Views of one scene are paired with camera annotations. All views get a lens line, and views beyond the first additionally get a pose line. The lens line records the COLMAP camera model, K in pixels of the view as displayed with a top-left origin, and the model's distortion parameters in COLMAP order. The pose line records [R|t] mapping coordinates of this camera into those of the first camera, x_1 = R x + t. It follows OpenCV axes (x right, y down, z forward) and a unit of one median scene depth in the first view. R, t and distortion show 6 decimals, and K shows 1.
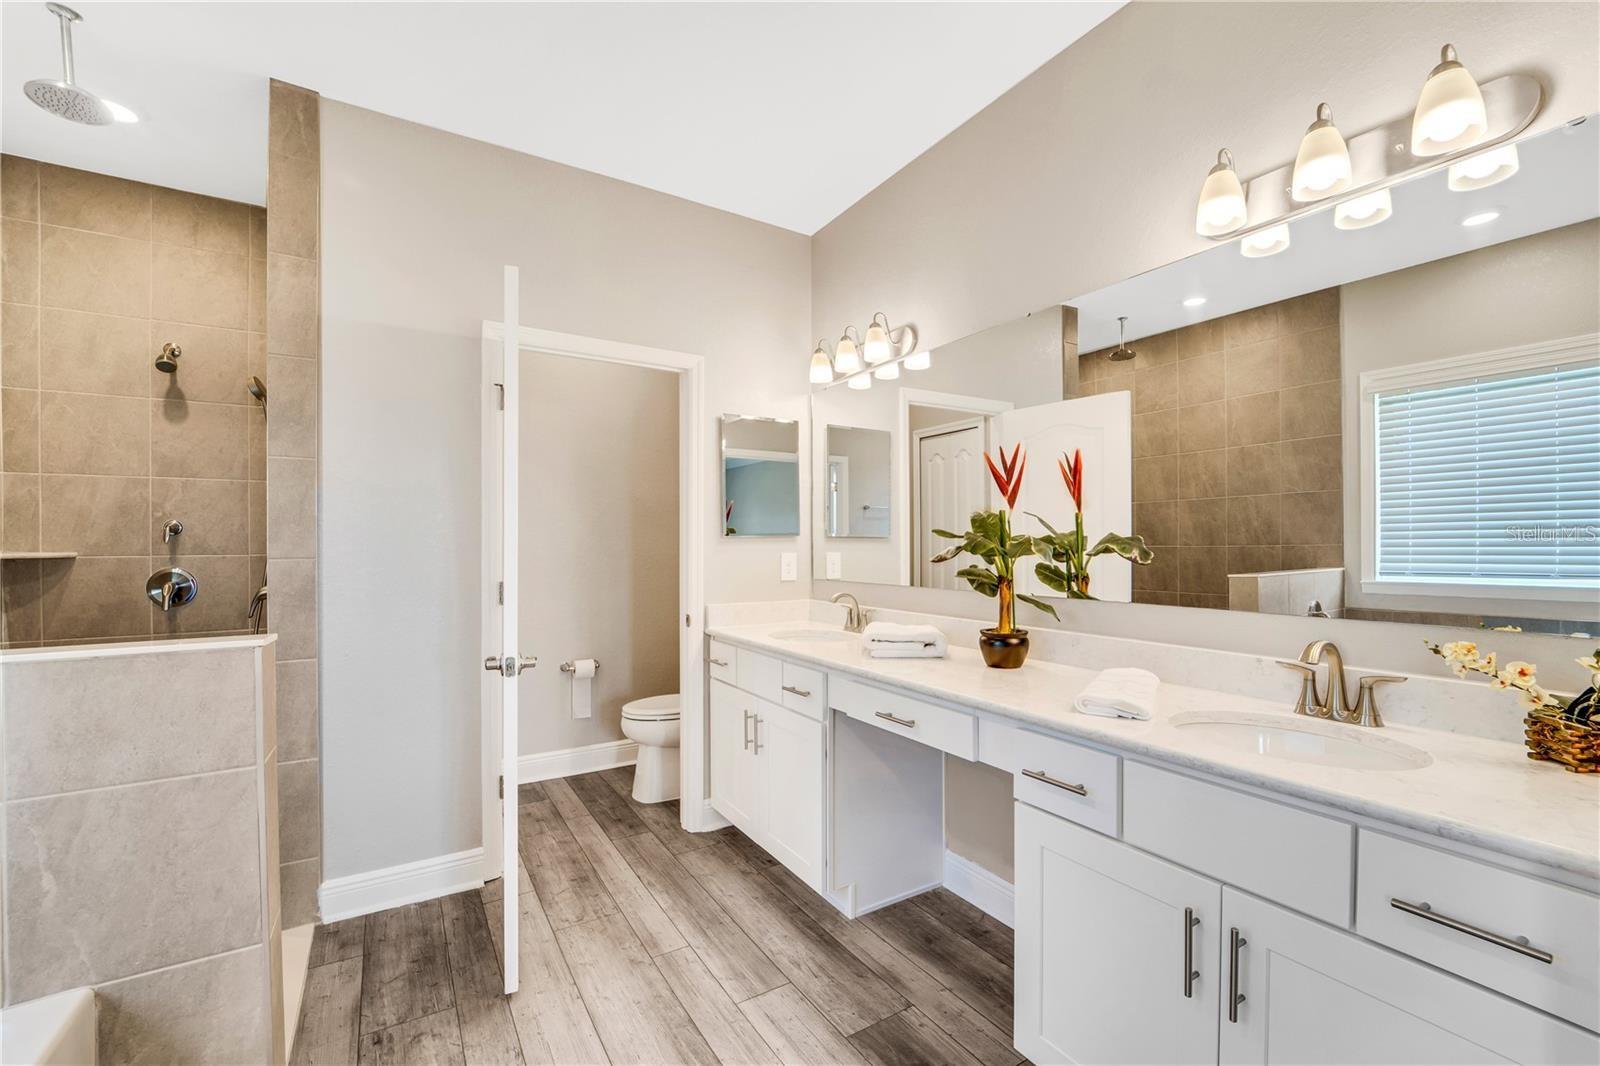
lens RADIAL K [[672.9, 0, 798.1], [0, 672.9, 540.3], [0, 0, 1]] dist [-0.012592, -0.002738]
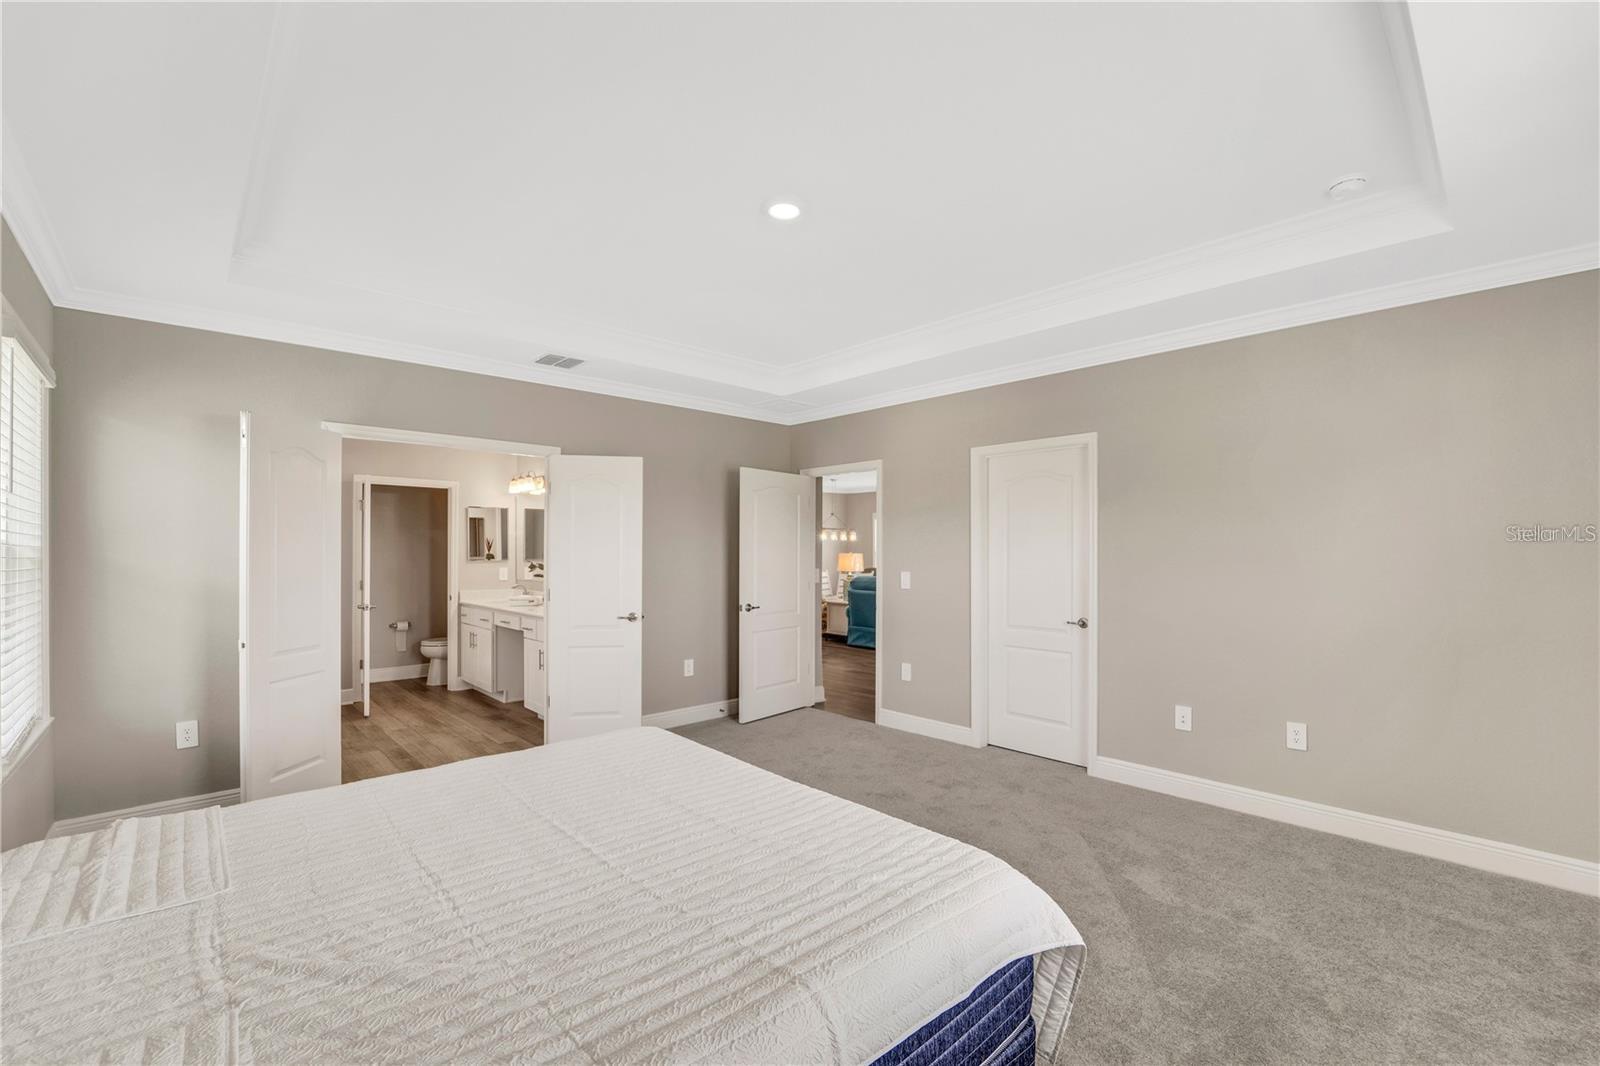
lens RADIAL K [[672.9, 0, 803.2], [0, 672.9, 546.8], [0, 0, 1]] dist [-0.012592, -0.002738]
pose [[0.979483, 0.006519, 0.201423, 0.539276], [-0.005034, 0.999956, -0.007880, -0.039827], [-0.201465, 0.006705, 0.979473, -1.438516]]
